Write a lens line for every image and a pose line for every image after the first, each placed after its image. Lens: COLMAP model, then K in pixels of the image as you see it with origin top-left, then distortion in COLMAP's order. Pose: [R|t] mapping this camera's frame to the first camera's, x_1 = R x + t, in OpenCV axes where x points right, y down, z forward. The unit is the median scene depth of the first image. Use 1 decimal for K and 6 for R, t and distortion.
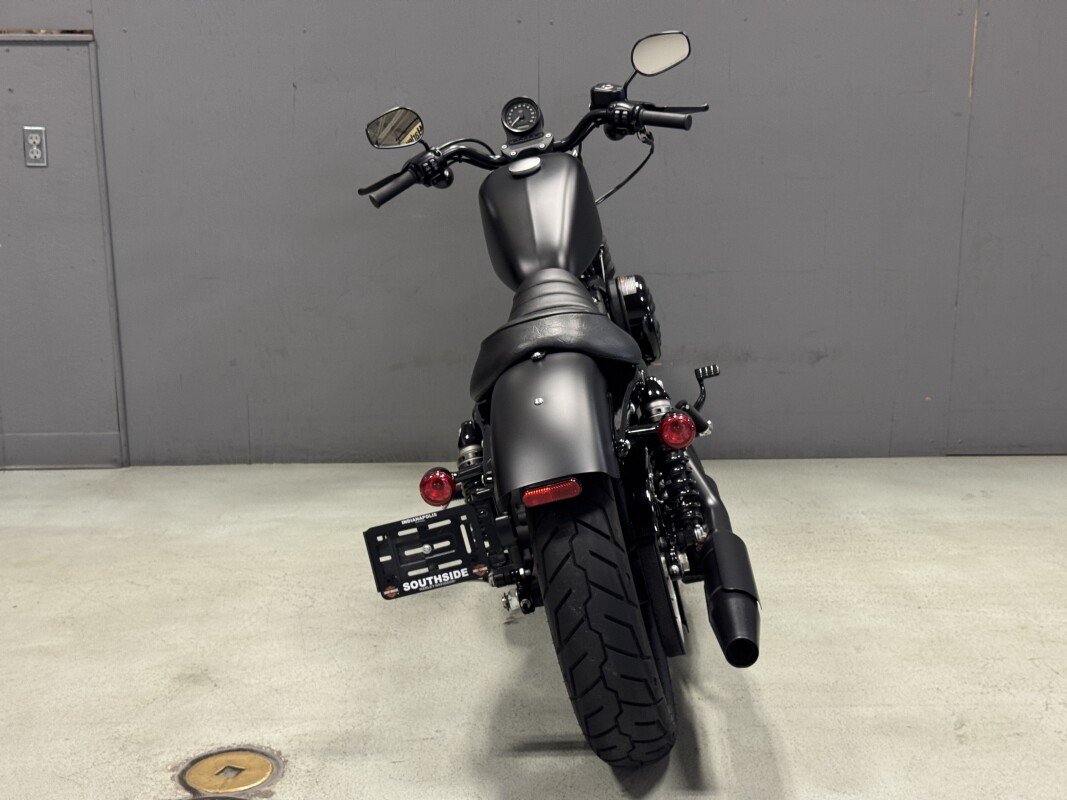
lens RADIAL K [[1495.1, 0, 533.5], [0, 1495.1, 400.0], [0, 0, 1]] dist [0.187181, -0.411453]
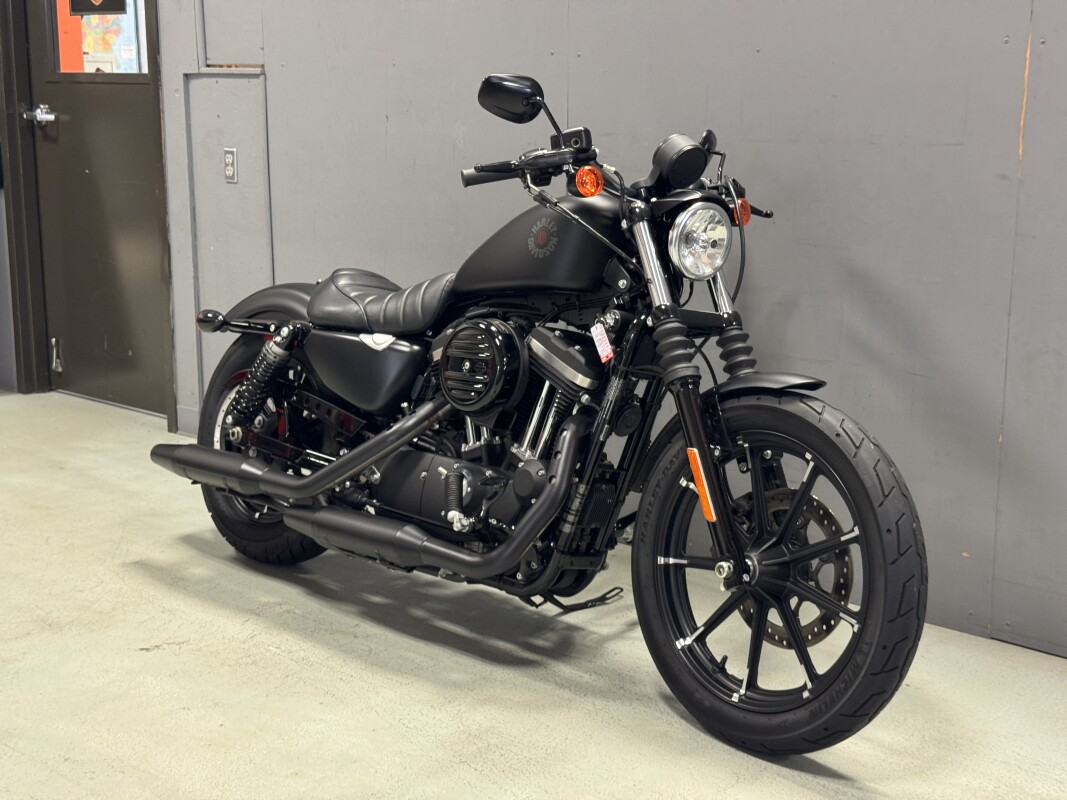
lens RADIAL K [[1491.5, 0, 535.6], [0, 1491.5, 380.2], [0, 0, 1]] dist [0.197421, -0.435772]
pose [[0.731081, 0.140325, -0.667705, 0.636308], [-0.166133, 0.985780, 0.025270, -0.074118], [0.661756, 0.092453, 0.743997, 0.322507]]
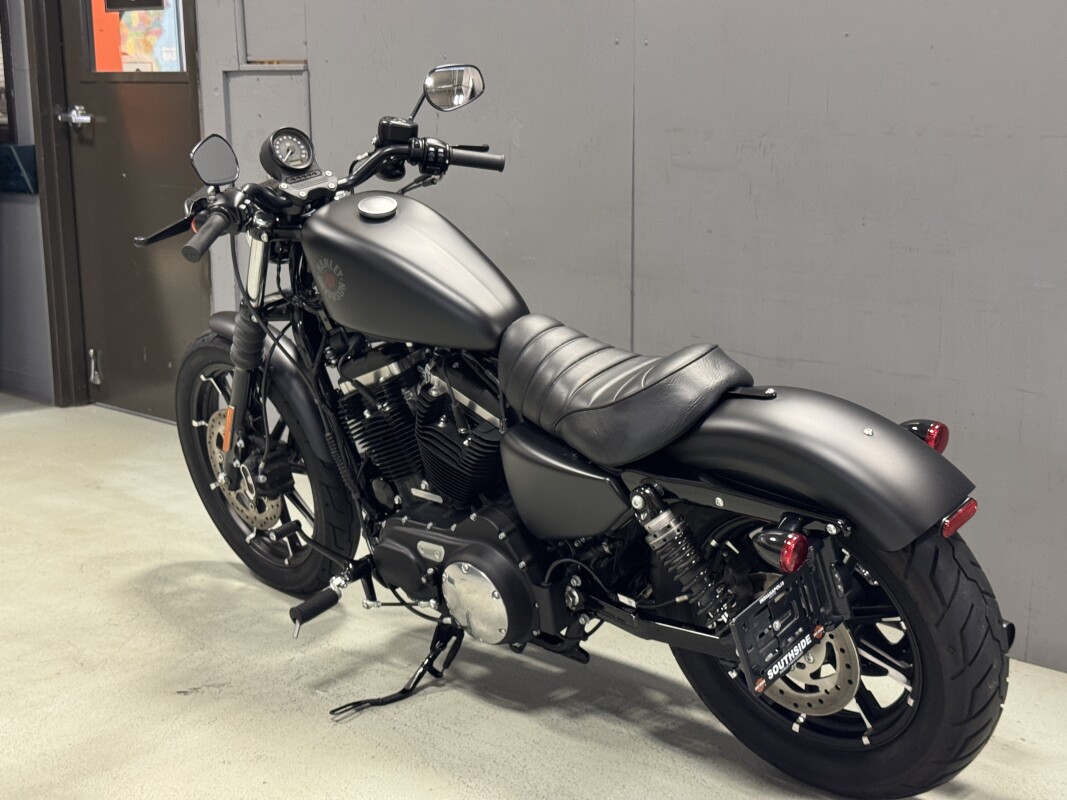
lens RADIAL K [[1495.1, 0, 533.5], [0, 1495.1, 400.0], [0, 0, 1]] dist [0.187181, -0.411453]
pose [[0.710979, 0.145957, -0.687900, 0.582777], [-0.161811, 0.985930, 0.041952, -0.078793], [0.684344, 0.081483, 0.724592, 0.362524]]
